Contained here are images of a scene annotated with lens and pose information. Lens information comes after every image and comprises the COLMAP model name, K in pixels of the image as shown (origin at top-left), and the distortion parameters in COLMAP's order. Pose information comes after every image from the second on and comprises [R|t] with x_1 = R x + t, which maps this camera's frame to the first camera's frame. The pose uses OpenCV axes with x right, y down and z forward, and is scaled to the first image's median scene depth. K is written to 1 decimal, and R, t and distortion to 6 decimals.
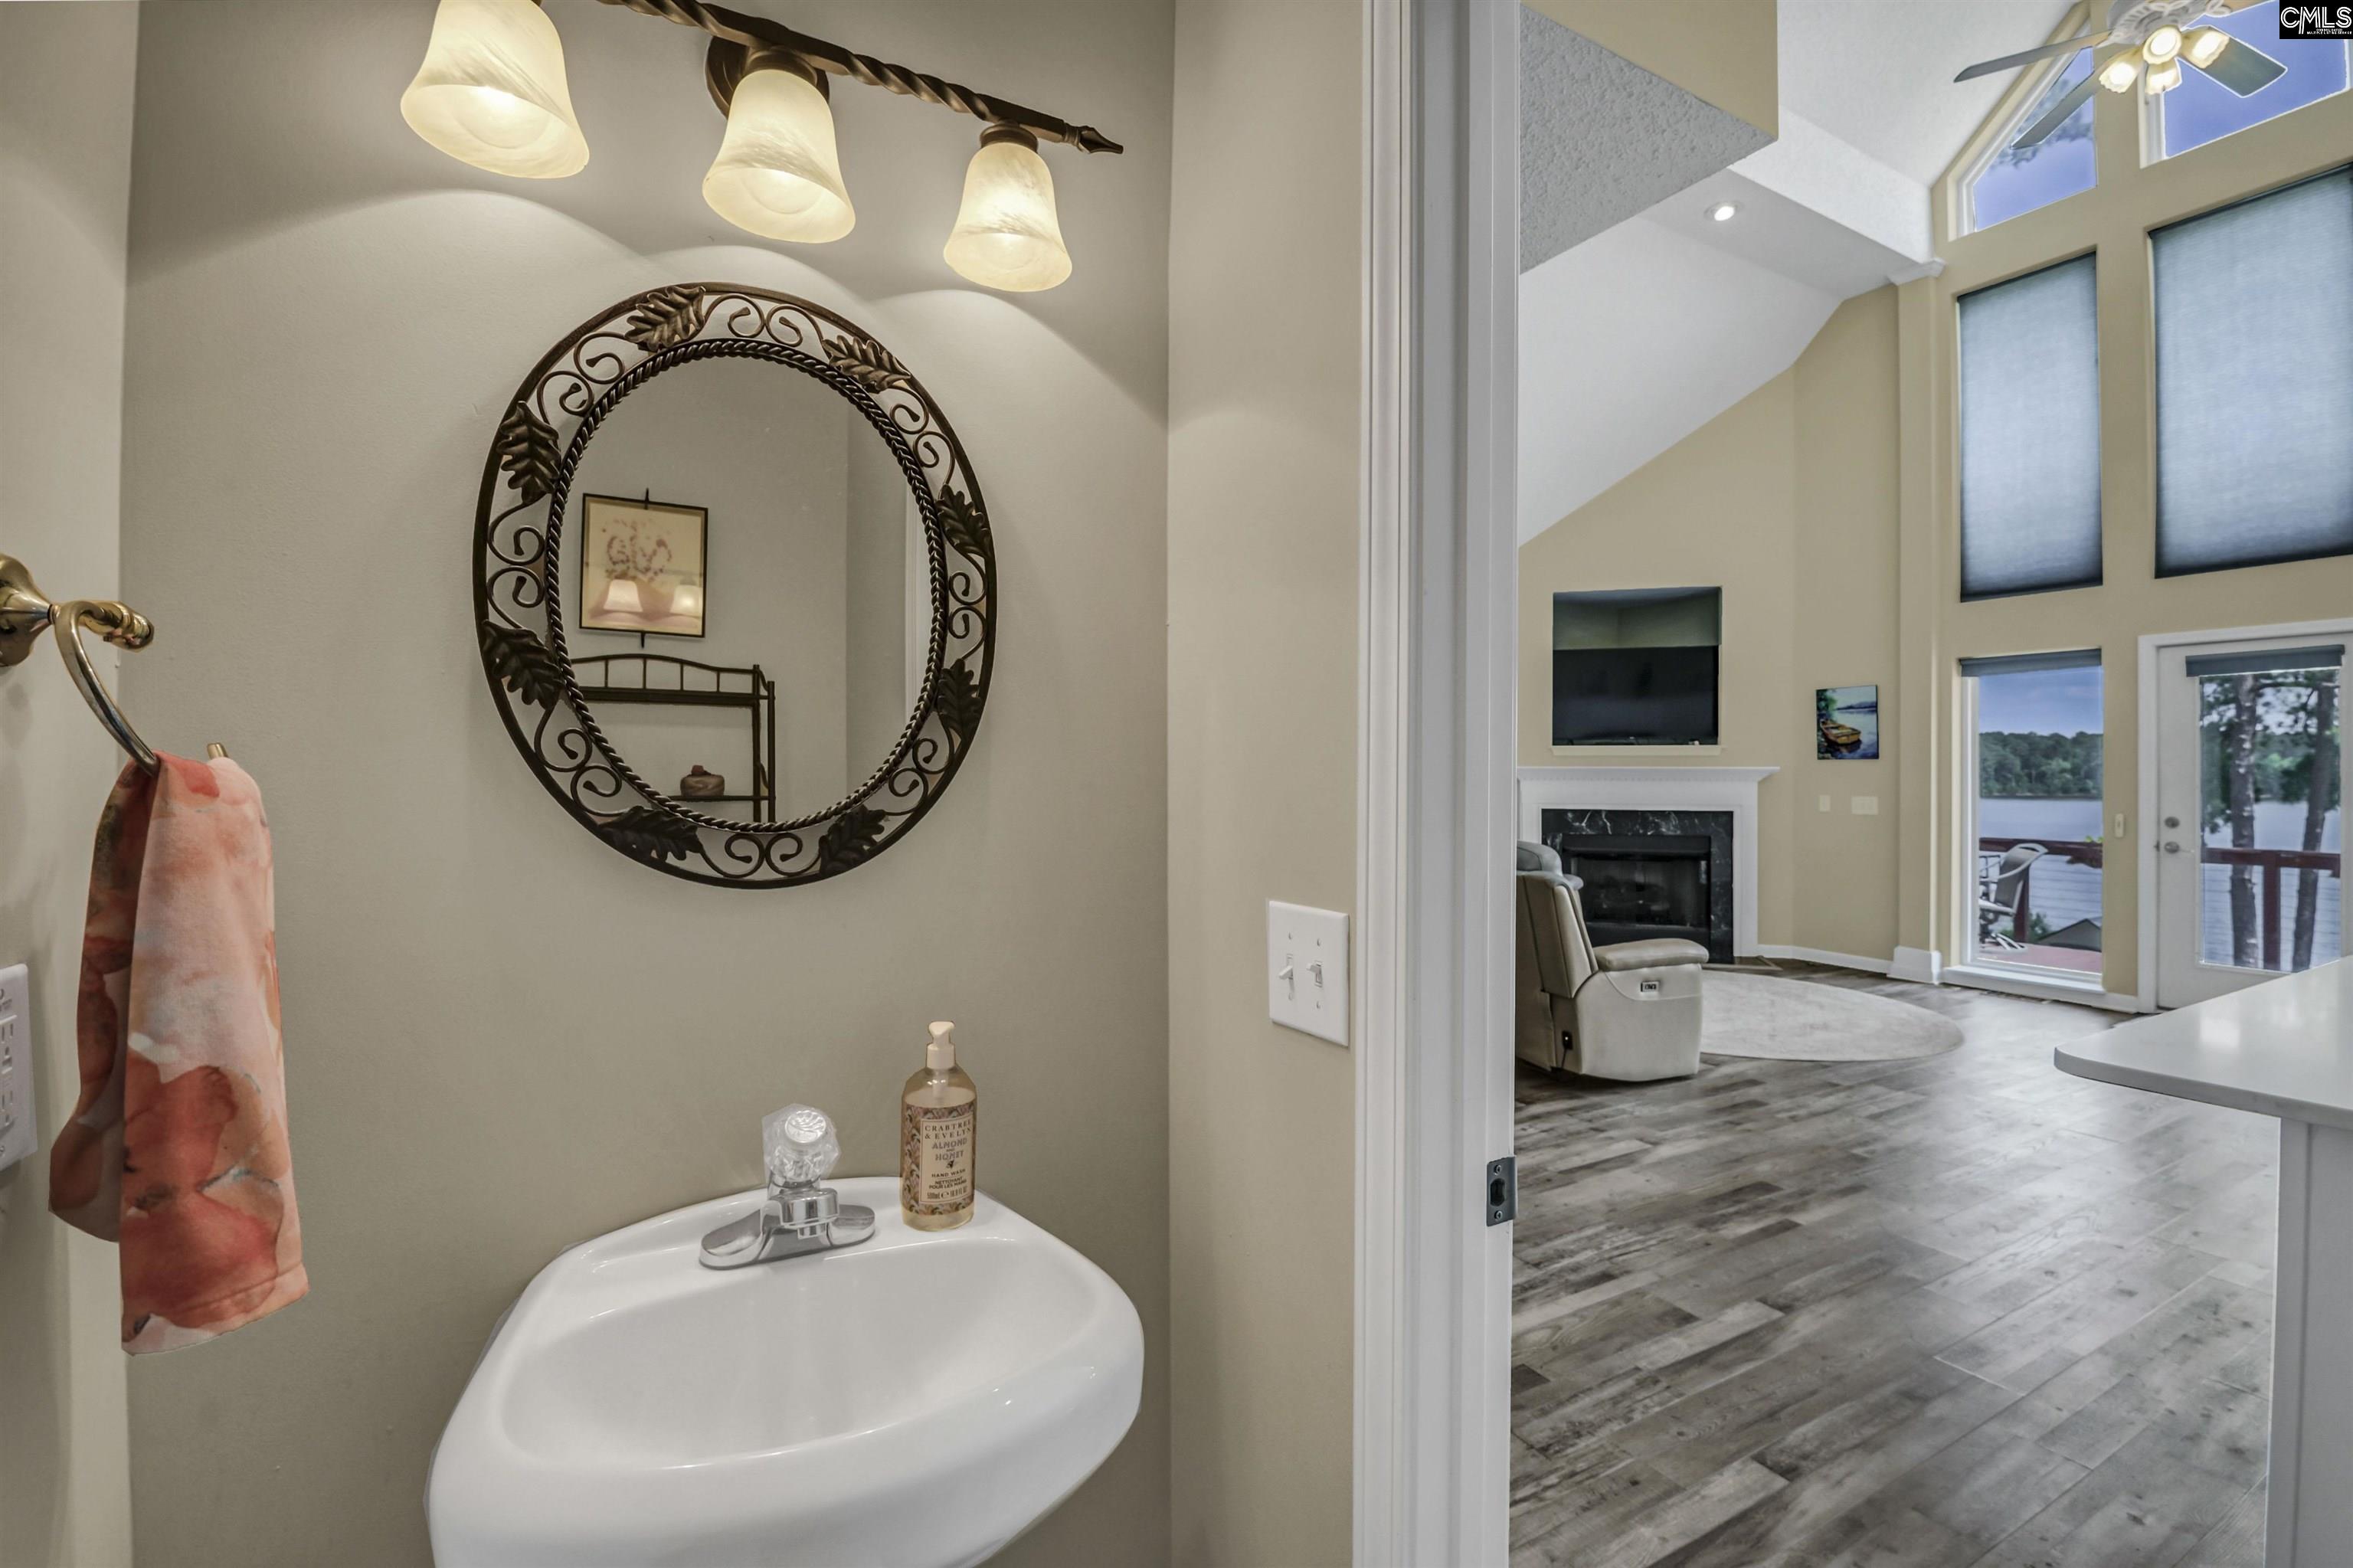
lens RADIAL K [[1011.8, 0, 1176.5], [0, 1011.8, 784.0], [0, 0, 1]] dist [-0.032897, 0.000900]
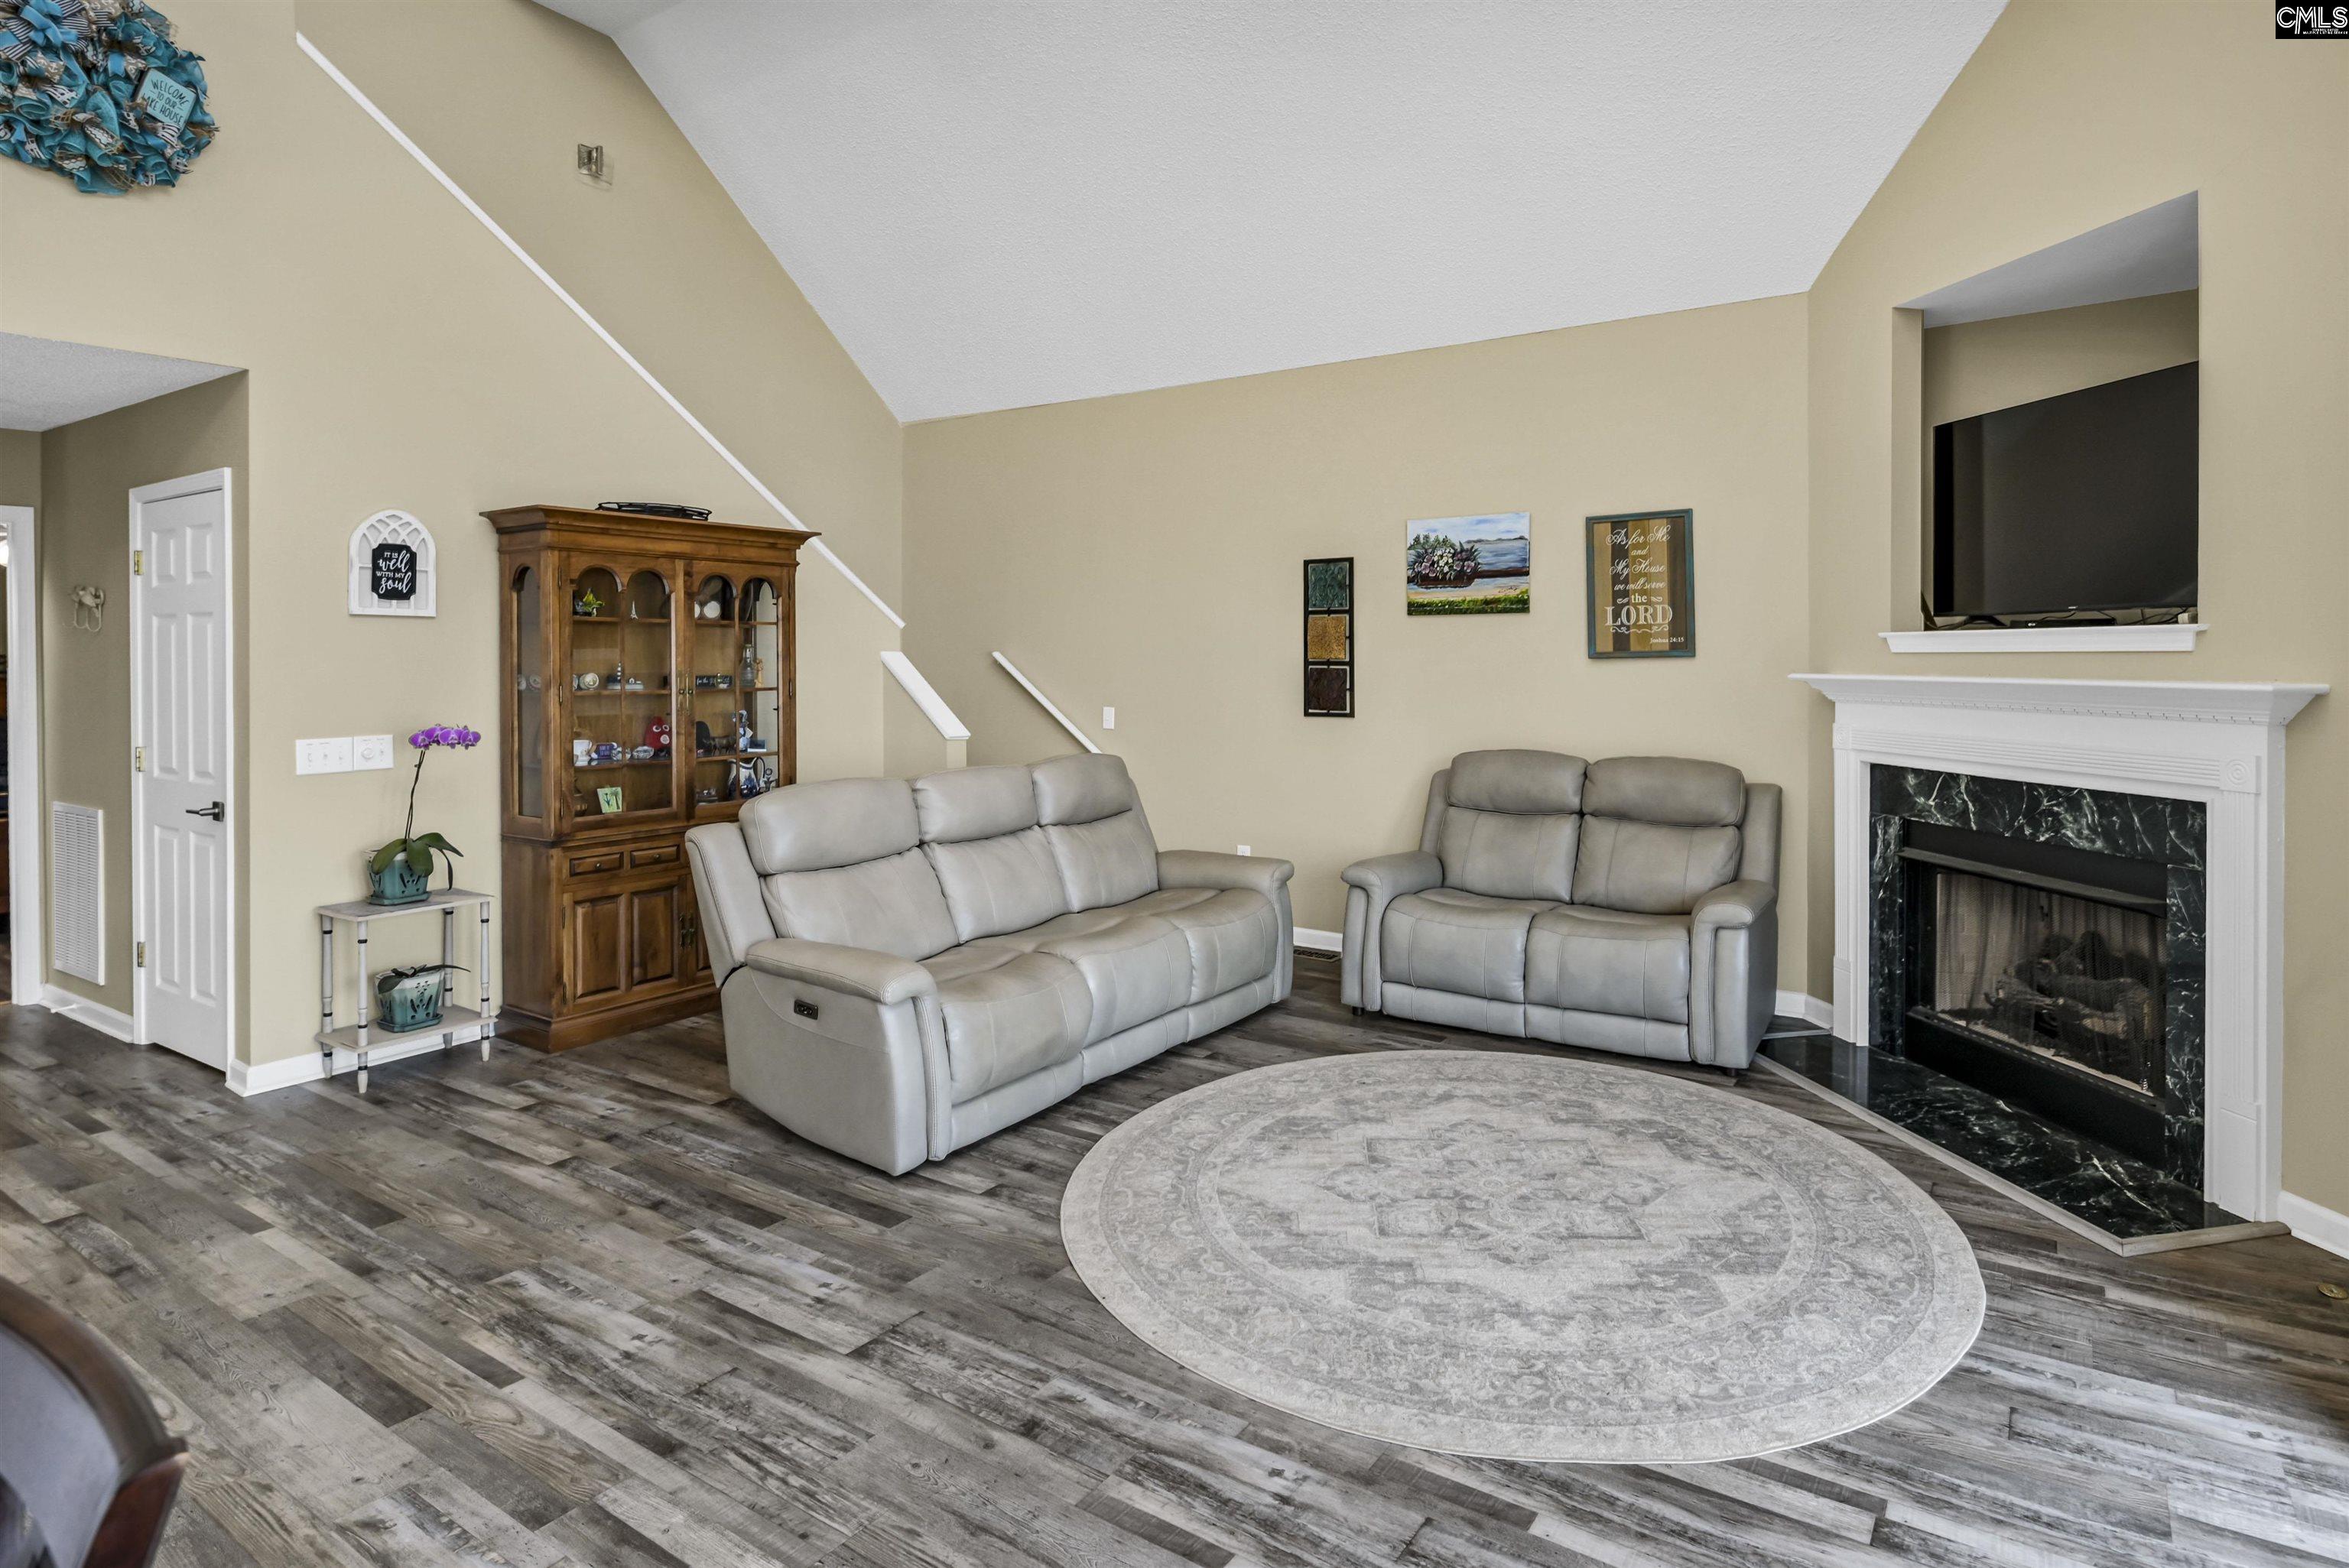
lens RADIAL K [[1243.1, 0, 1278.3], [0, 1243.1, 665.6], [0, 0, 1]] dist [0.013805, -0.009026]
pose [[0.493250, 0.002358, -0.869884, 0.931248], [-0.002098, 0.999997, 0.001521, -0.027624], [0.869885, 0.001075, 0.493253, 0.569445]]
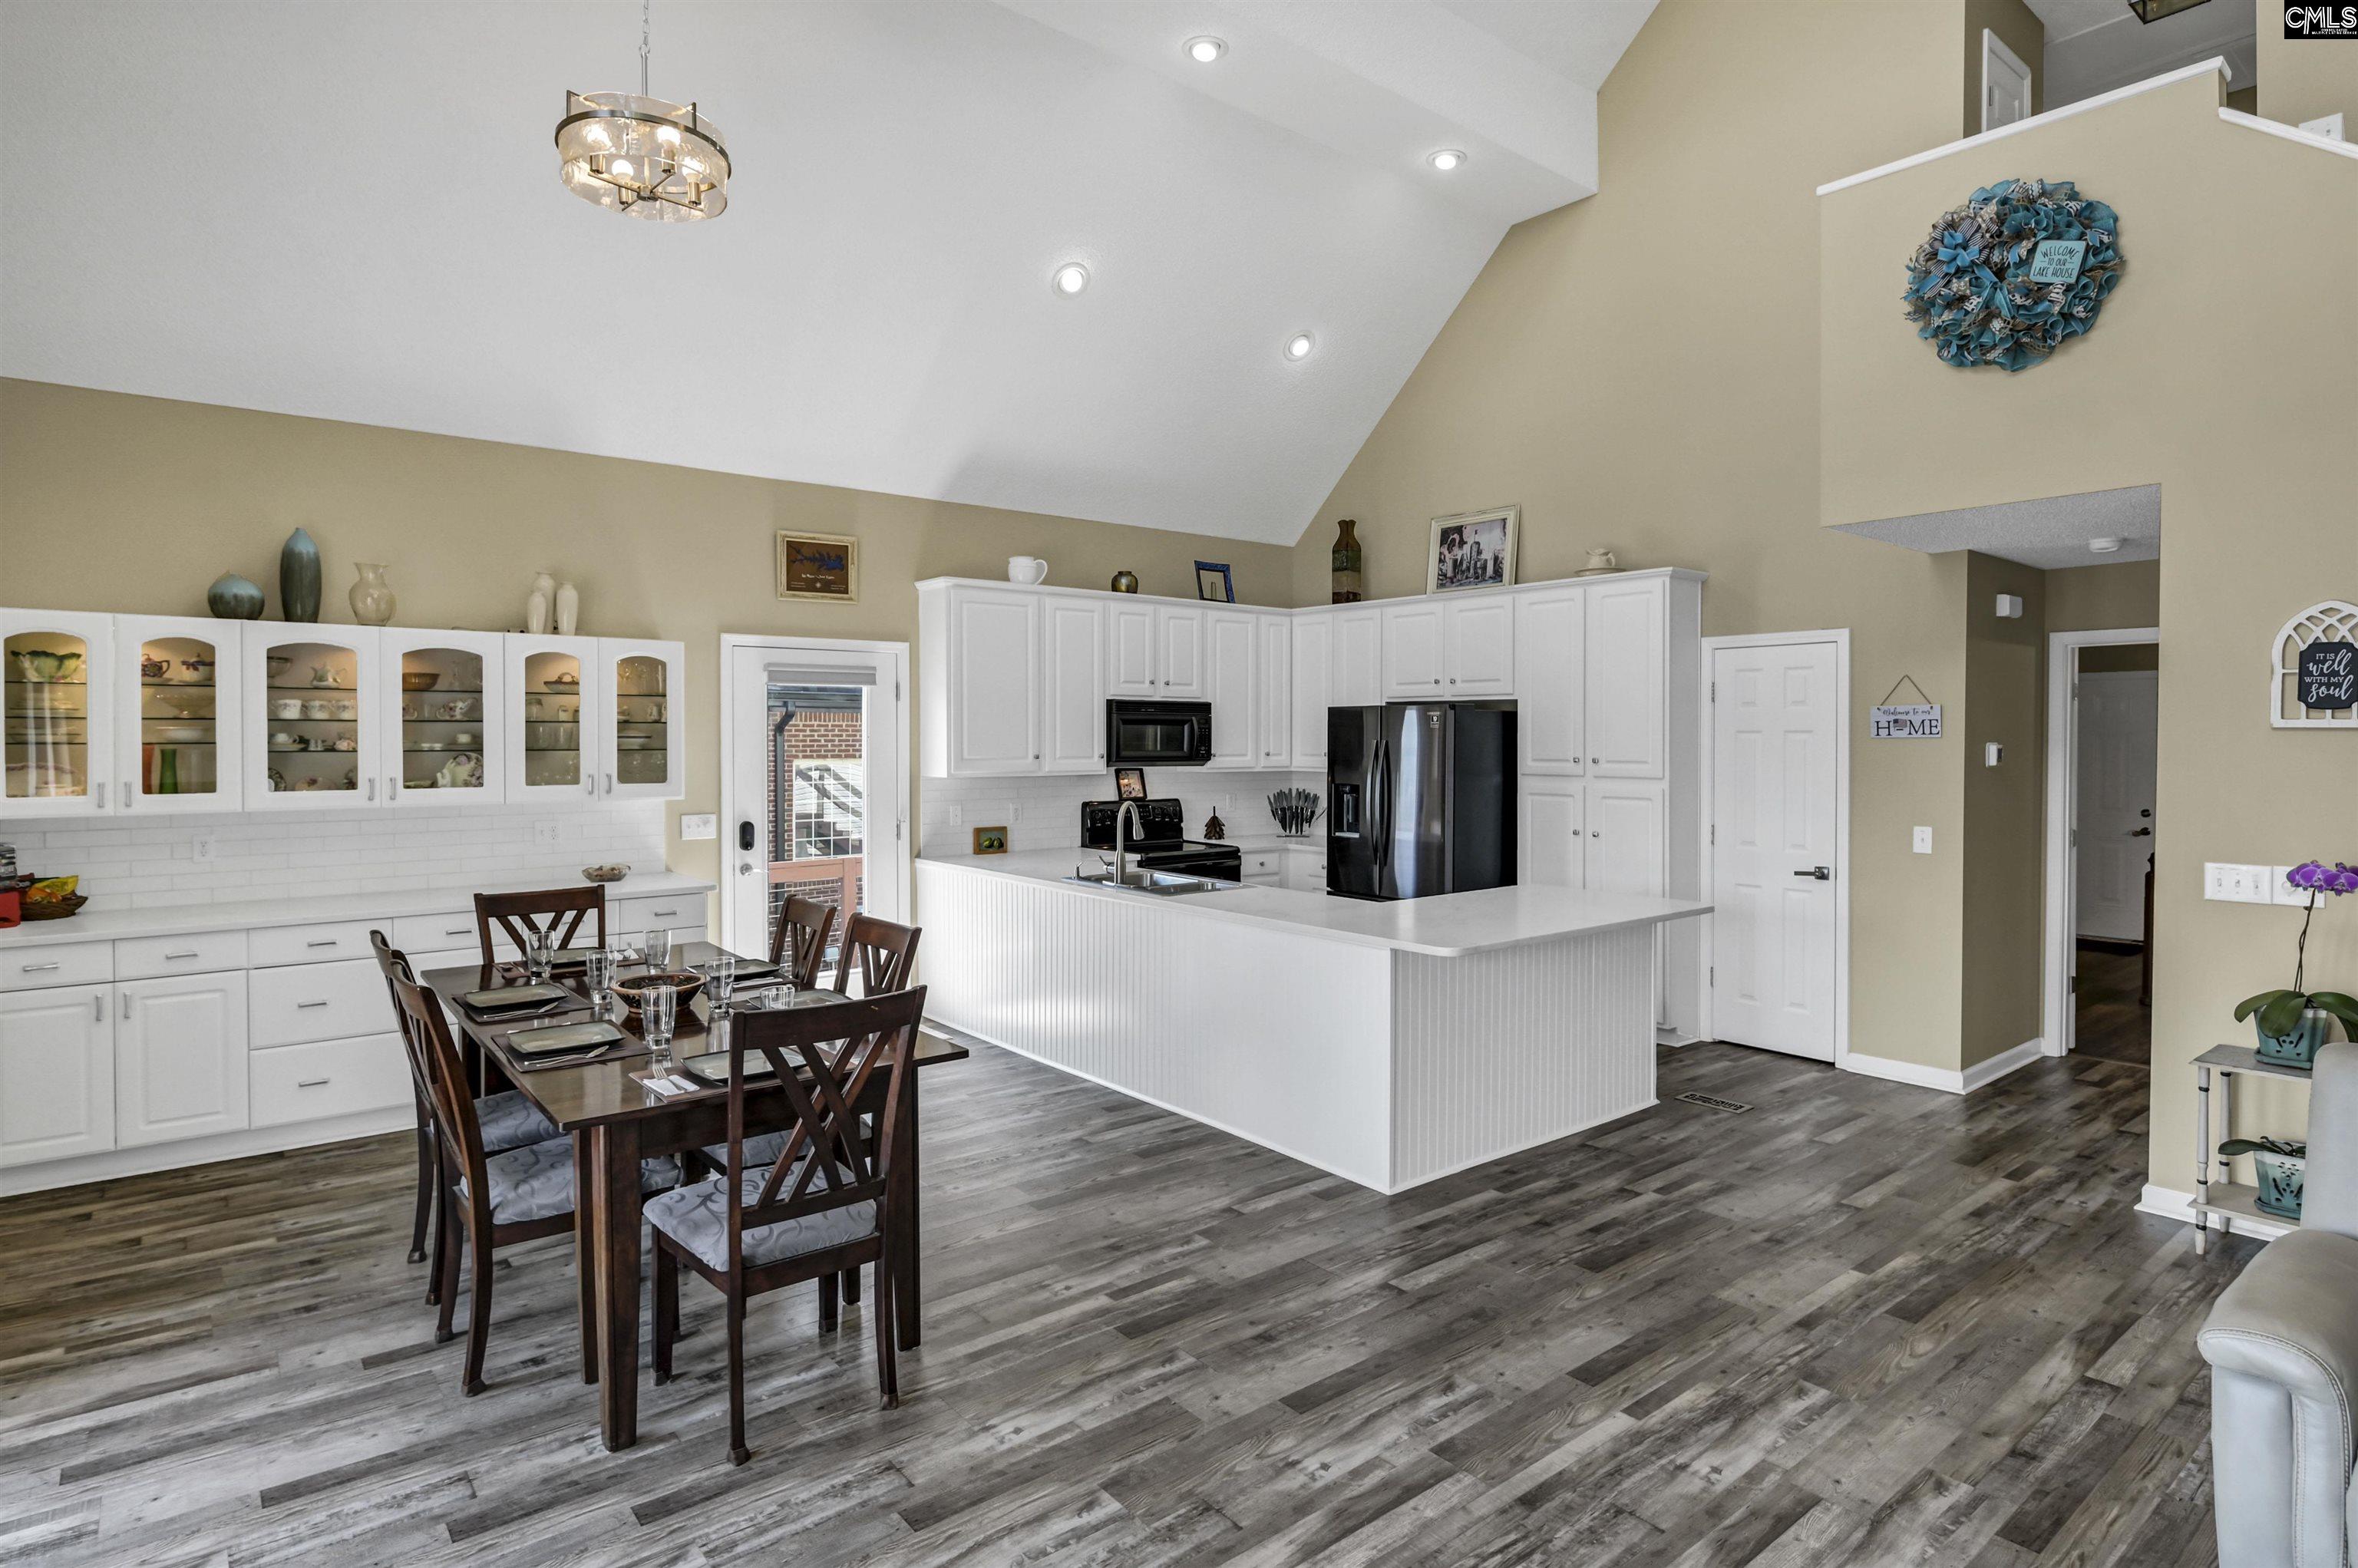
lens RADIAL K [[1245.7, 0, 1172.1], [0, 1245.7, 753.6], [0, 0, 1]] dist [0.008397, -0.009477]
pose [[-0.983870, -0.001812, -0.178876, 0.711929], [-0.005591, 0.999772, 0.020624, -0.051239], [0.178797, 0.021292, -0.983655, 0.976885]]
